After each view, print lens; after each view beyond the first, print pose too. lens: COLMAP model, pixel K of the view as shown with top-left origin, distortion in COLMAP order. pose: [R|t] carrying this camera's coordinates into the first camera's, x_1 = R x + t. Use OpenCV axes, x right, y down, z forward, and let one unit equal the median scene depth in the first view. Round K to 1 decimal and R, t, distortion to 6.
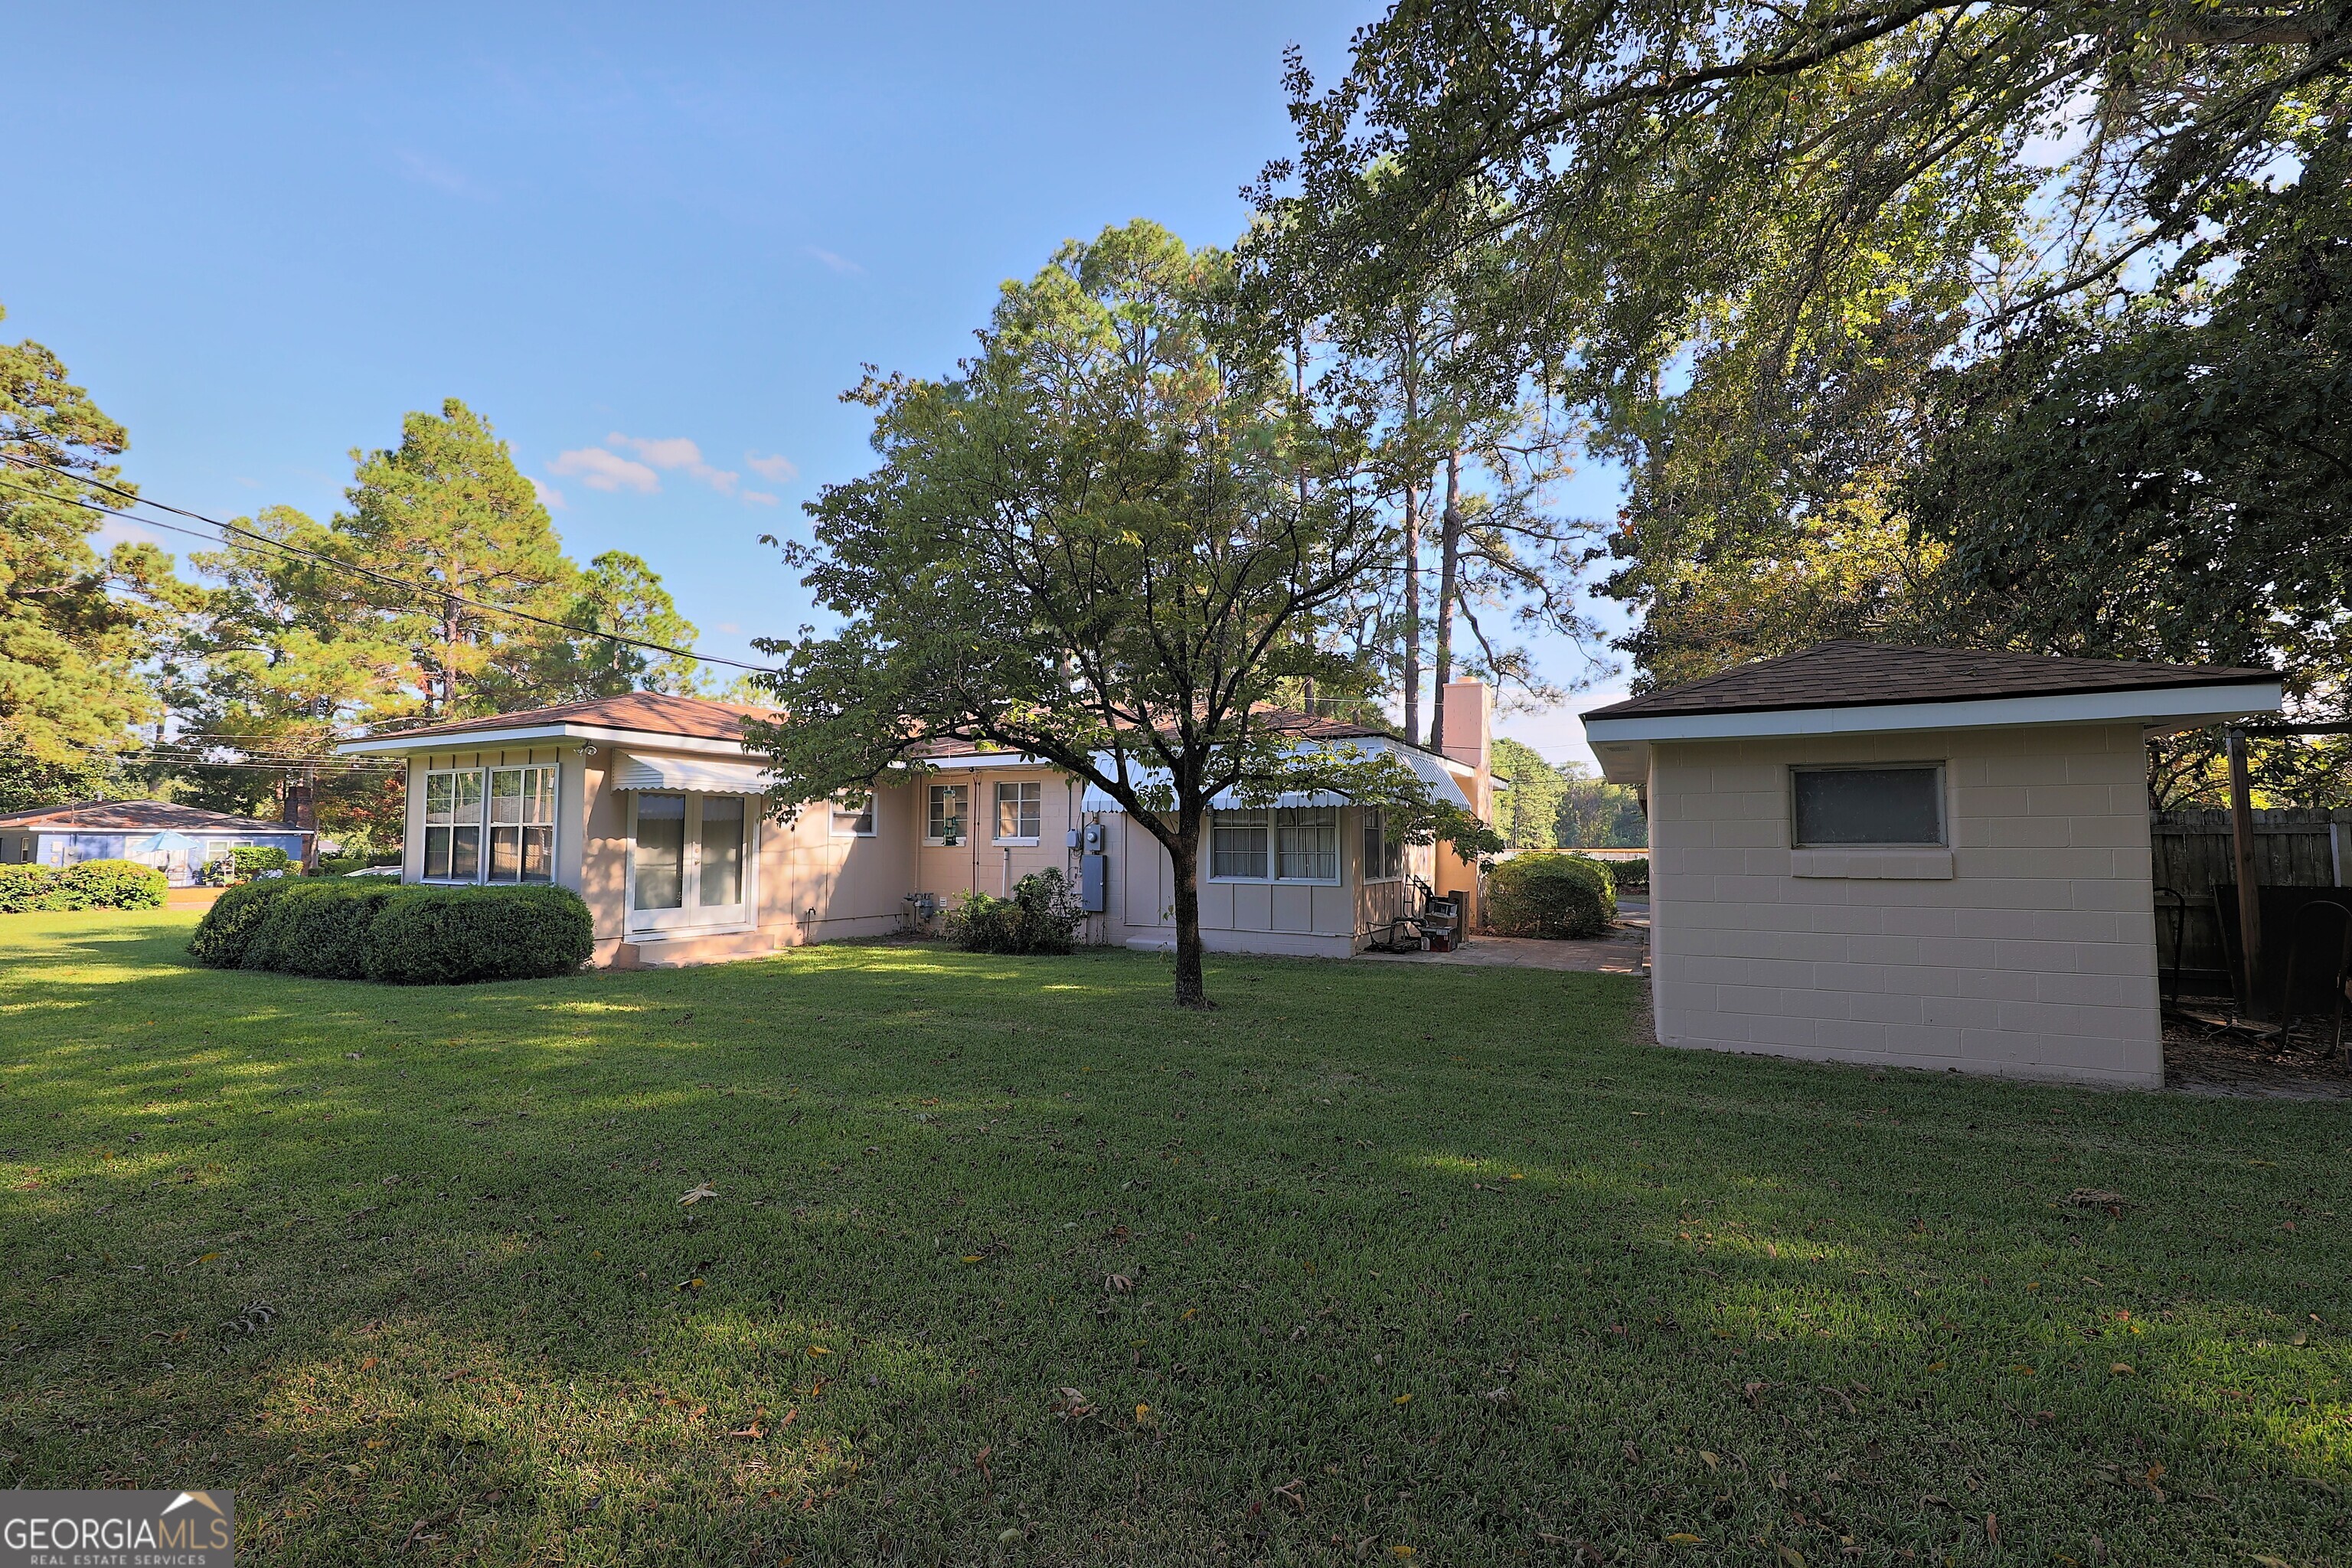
lens RADIAL K [[979.8, 0, 1199.9], [0, 979.8, 789.2], [0, 0, 1]] dist [0.001495, -0.000004]
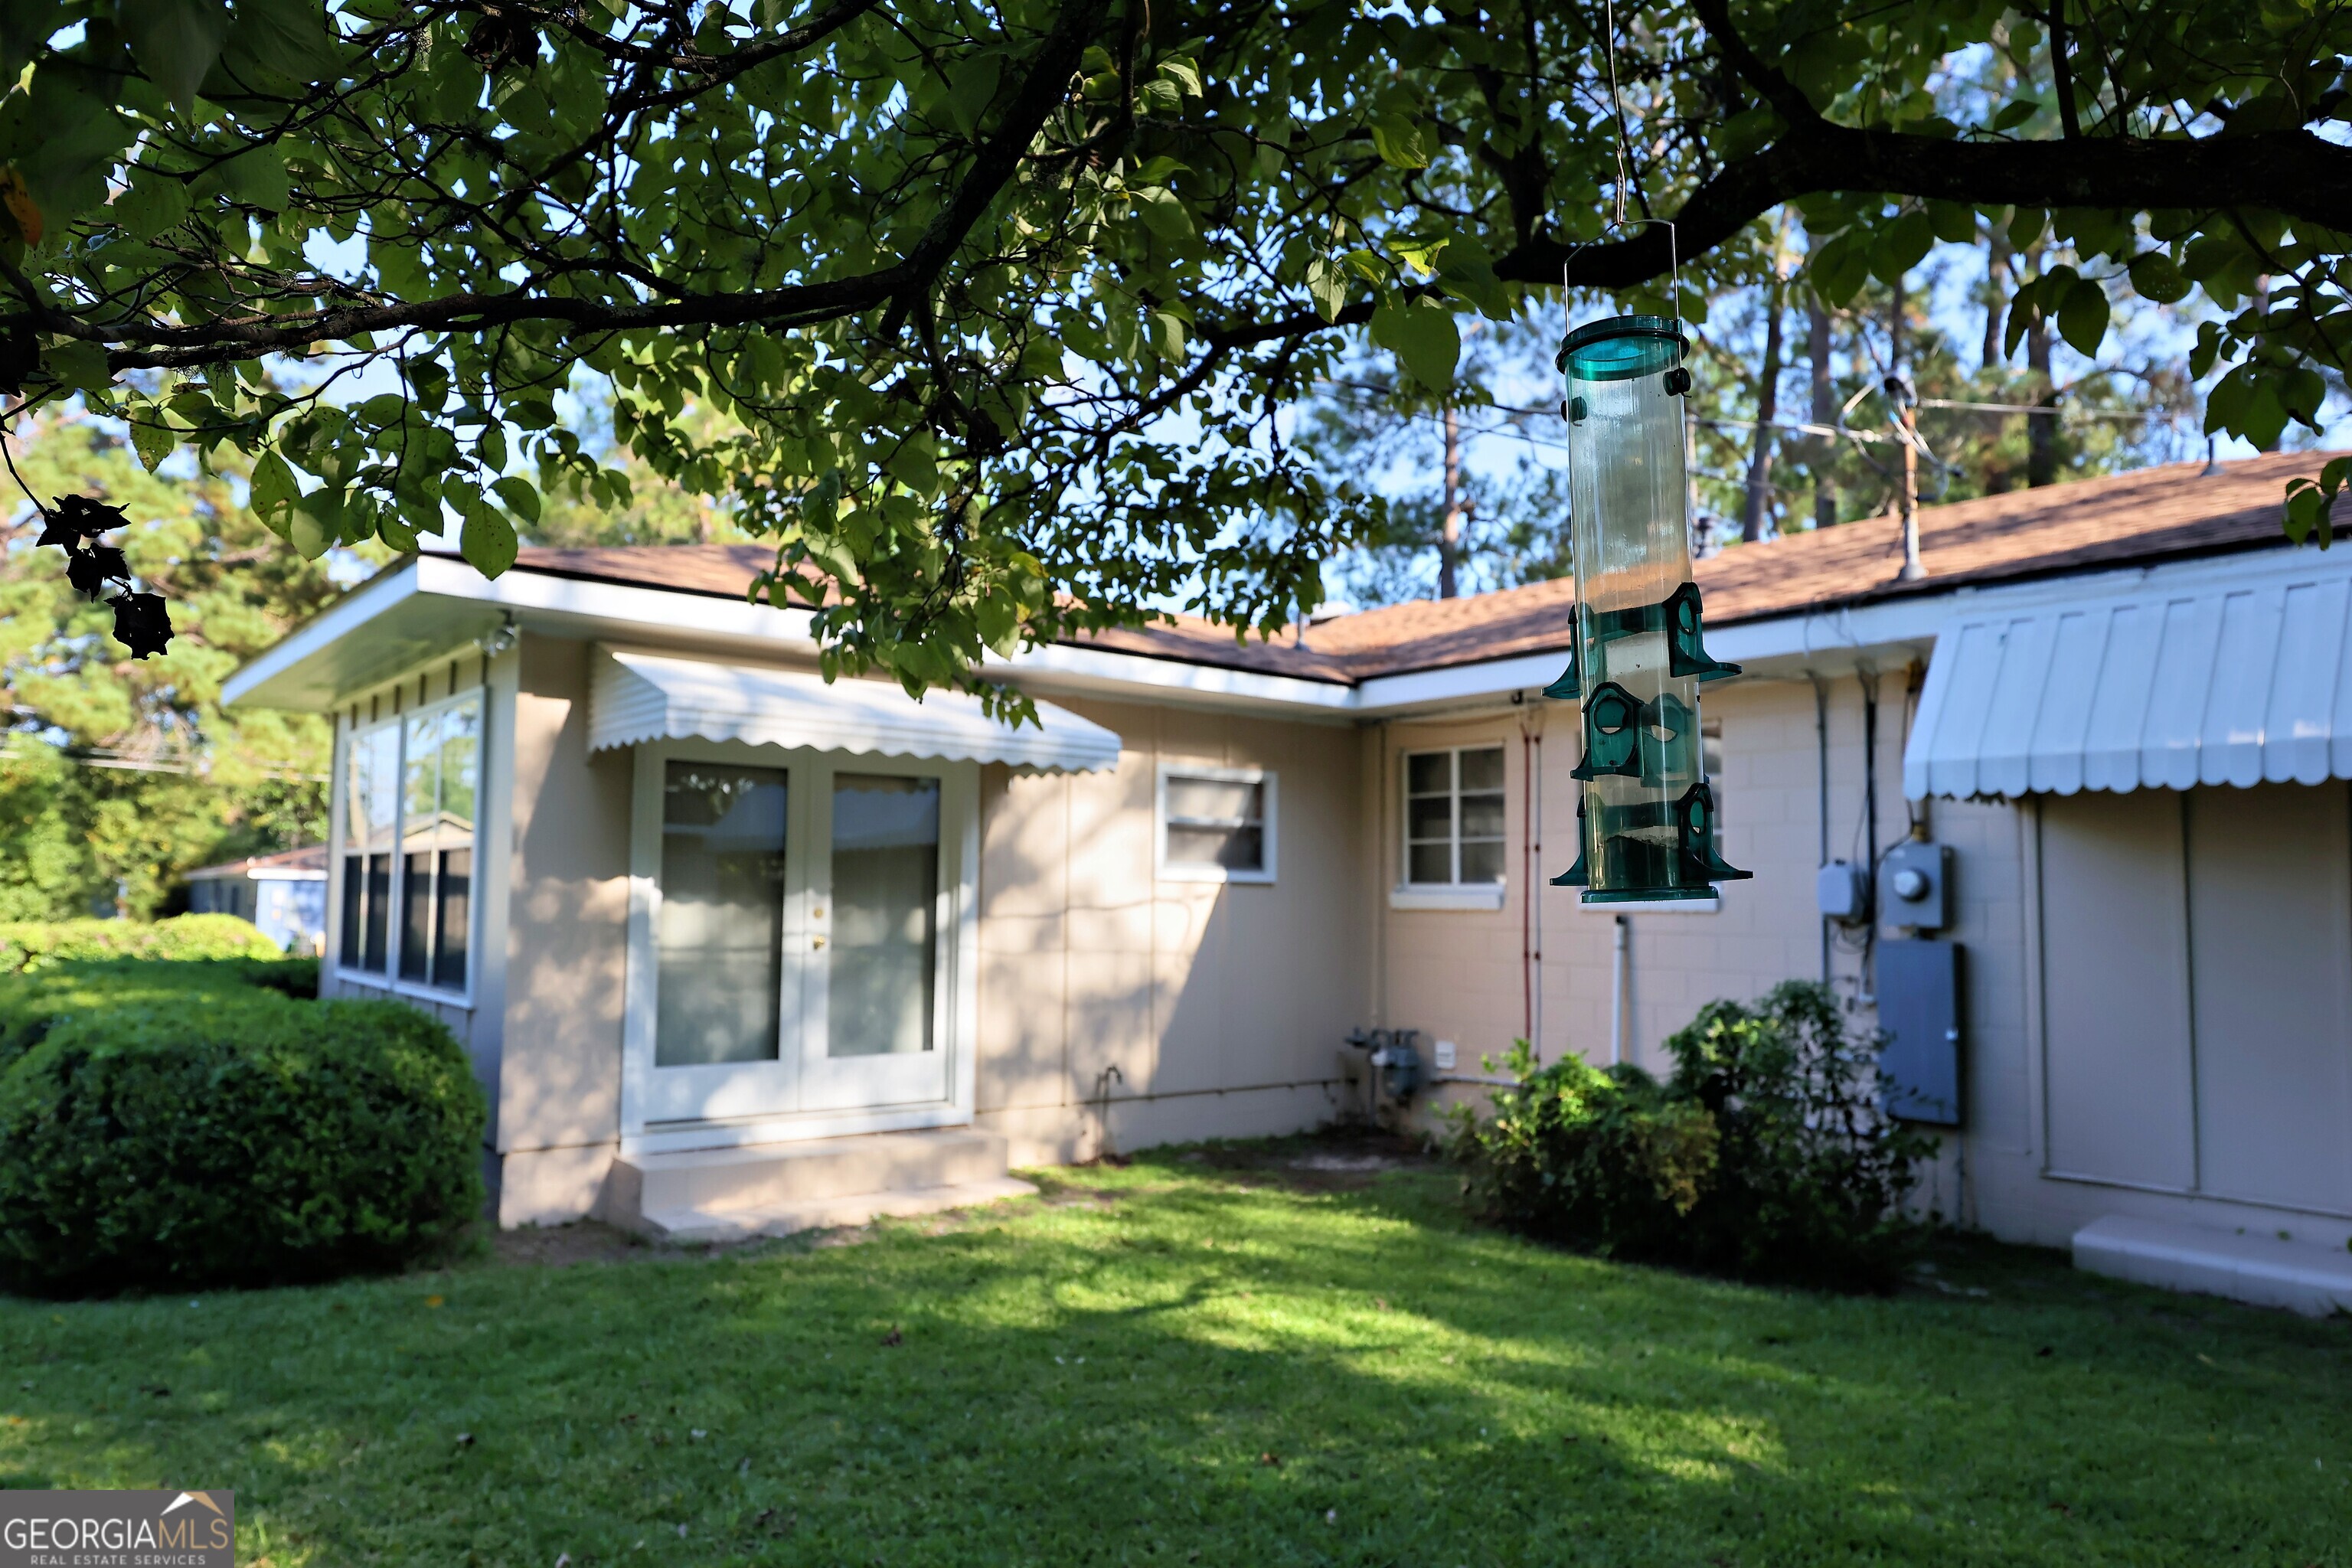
lens RADIAL K [[1617.5, 0, 1182.6], [0, 1617.5, 782.4], [0, 0, 1]] dist [-0.003101, 0.000148]
pose [[0.919311, -0.020363, -0.393004, -0.127734], [0.011780, 0.999637, -0.024240, 0.027665], [0.393355, 0.017655, 0.919217, 0.456056]]
